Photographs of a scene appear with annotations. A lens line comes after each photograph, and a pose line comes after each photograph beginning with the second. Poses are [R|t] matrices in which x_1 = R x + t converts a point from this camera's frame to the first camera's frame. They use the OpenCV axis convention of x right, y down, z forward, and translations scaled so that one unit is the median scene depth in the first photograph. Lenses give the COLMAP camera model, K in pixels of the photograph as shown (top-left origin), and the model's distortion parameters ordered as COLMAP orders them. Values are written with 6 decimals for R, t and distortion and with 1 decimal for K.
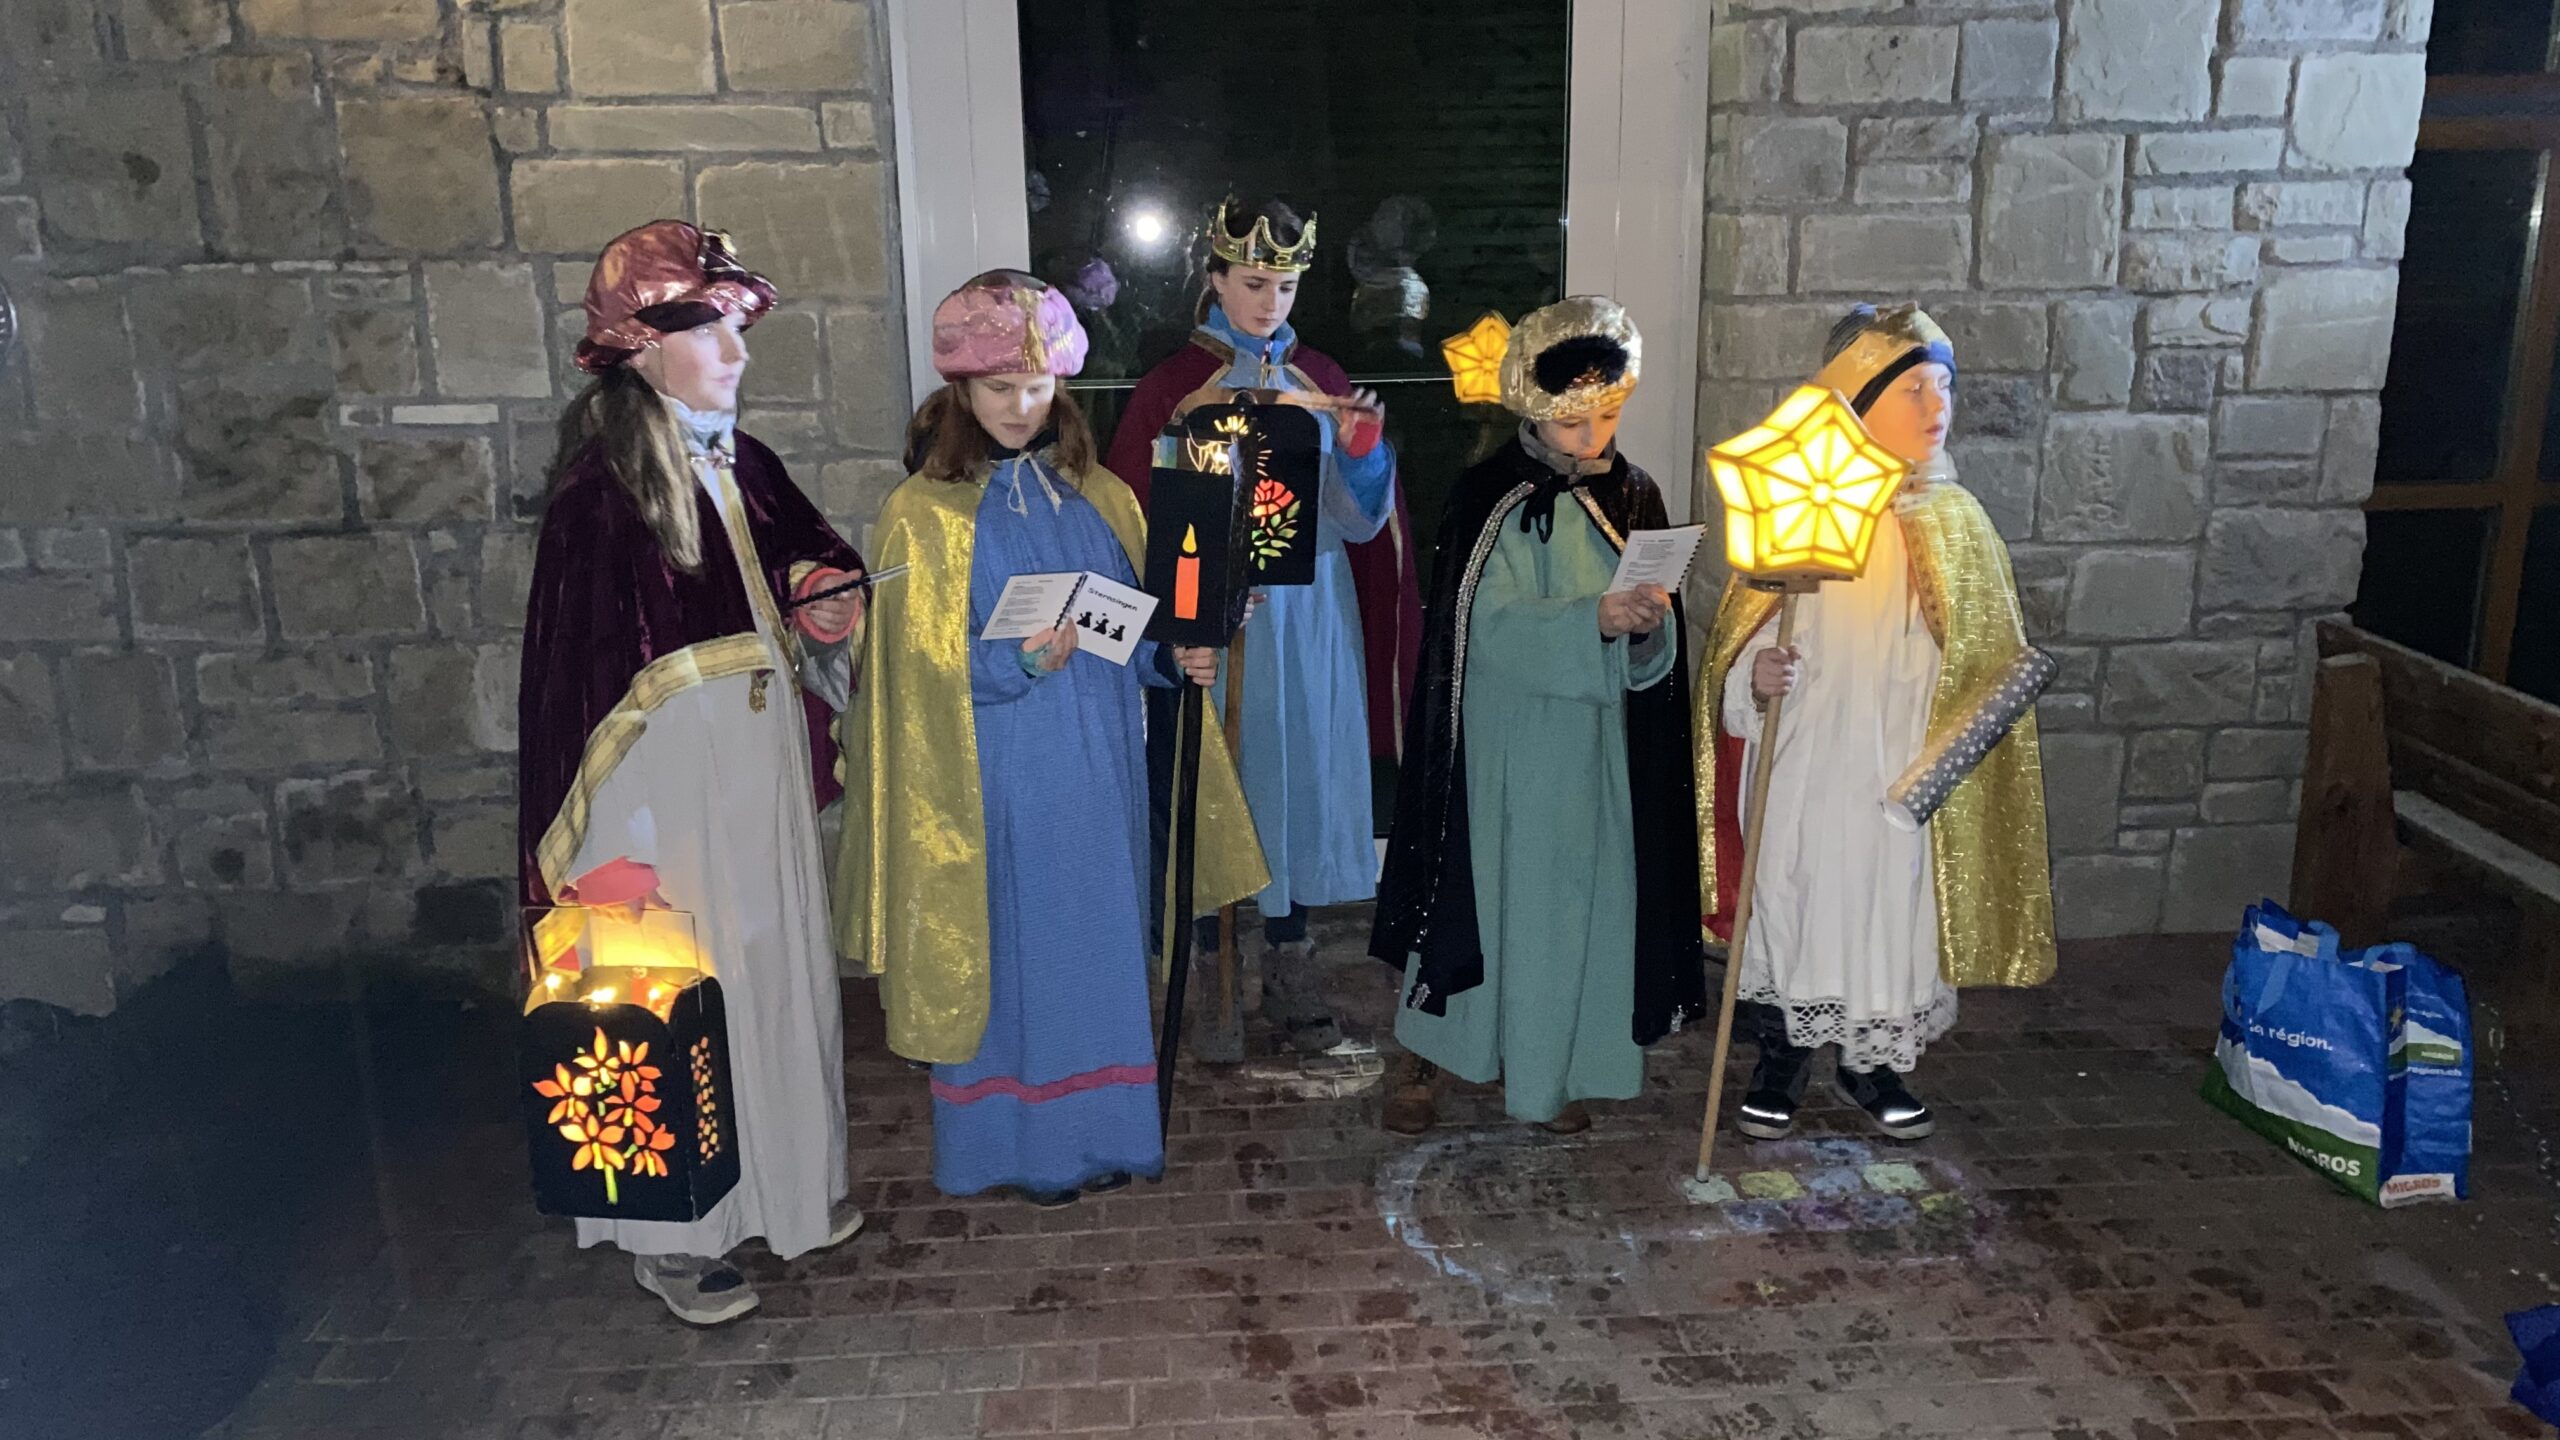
lens RADIAL K [[1960.5, 0, 1280.9], [0, 1960.5, 703.7], [0, 0, 1]] dist [-0.004622, 0.001343]
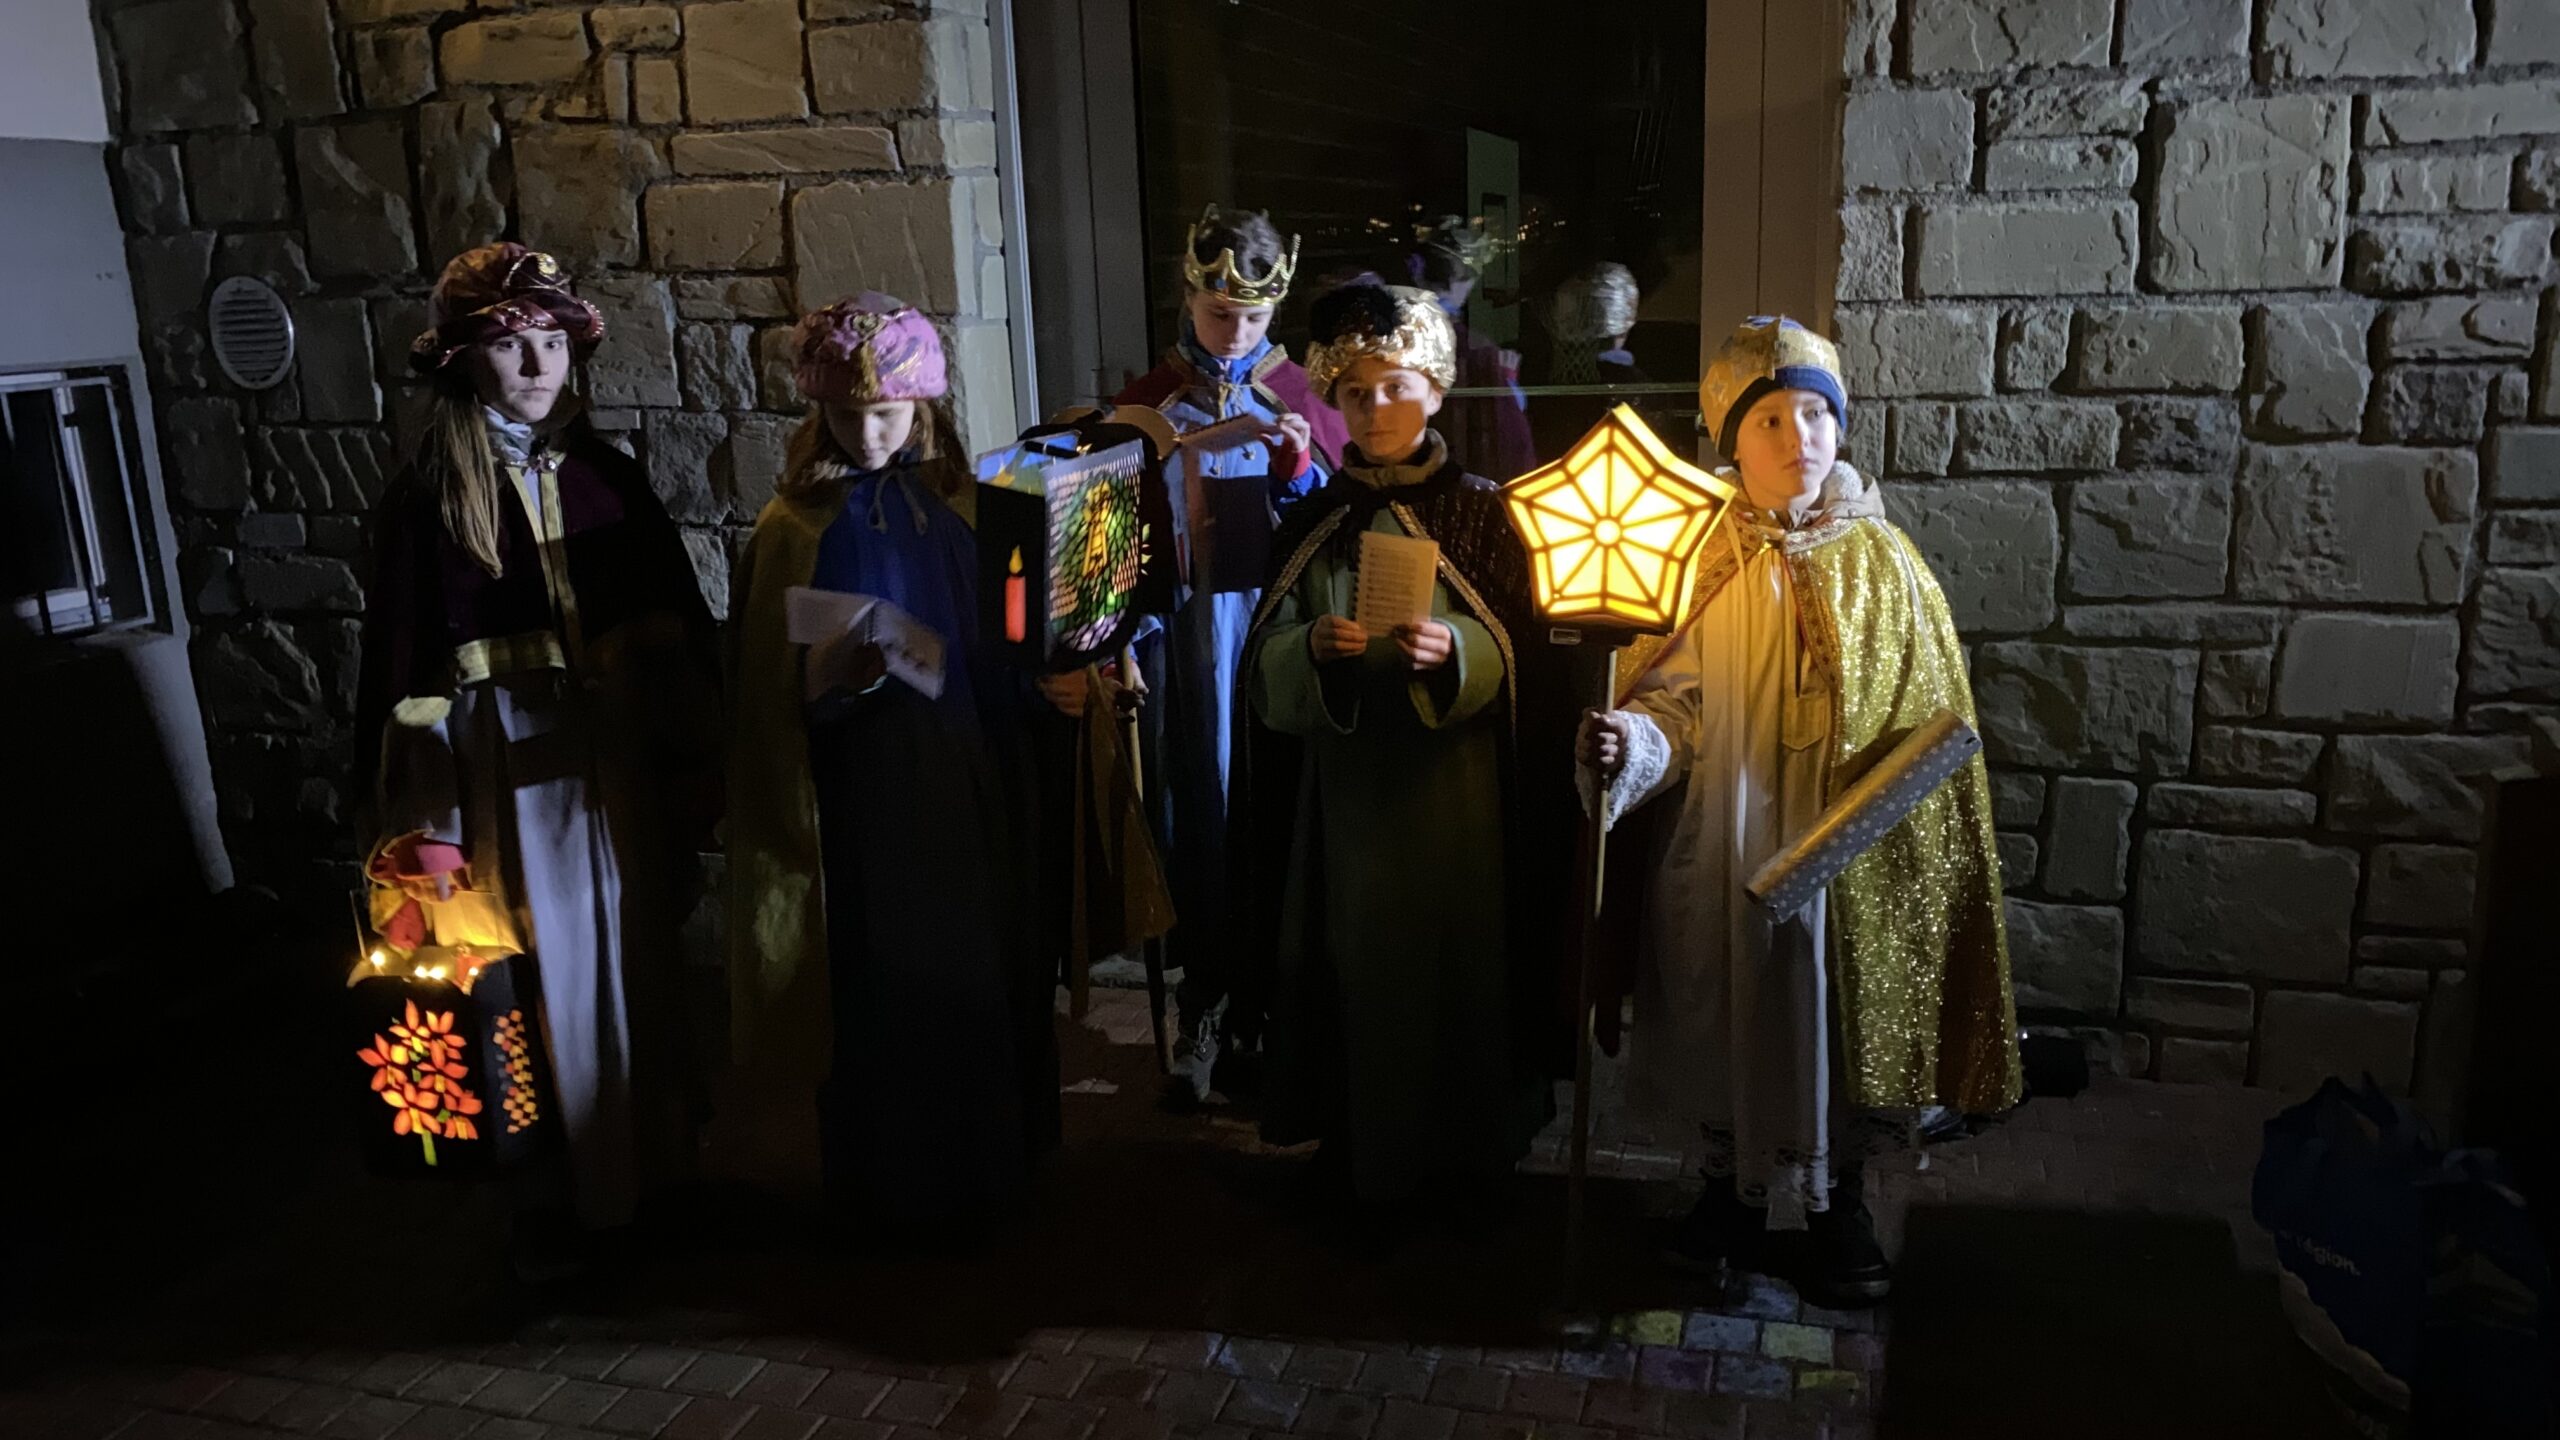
lens RADIAL K [[1967.0, 0, 1280.0], [0, 1967.0, 720.0], [0, 0, 1]] dist [0.002718, -0.001949]
pose [[0.935769, 0.064733, -0.346621, 0.314454], [-0.064370, 0.997847, 0.012573, -0.018661], [0.346689, 0.010546, 0.937921, 0.099766]]
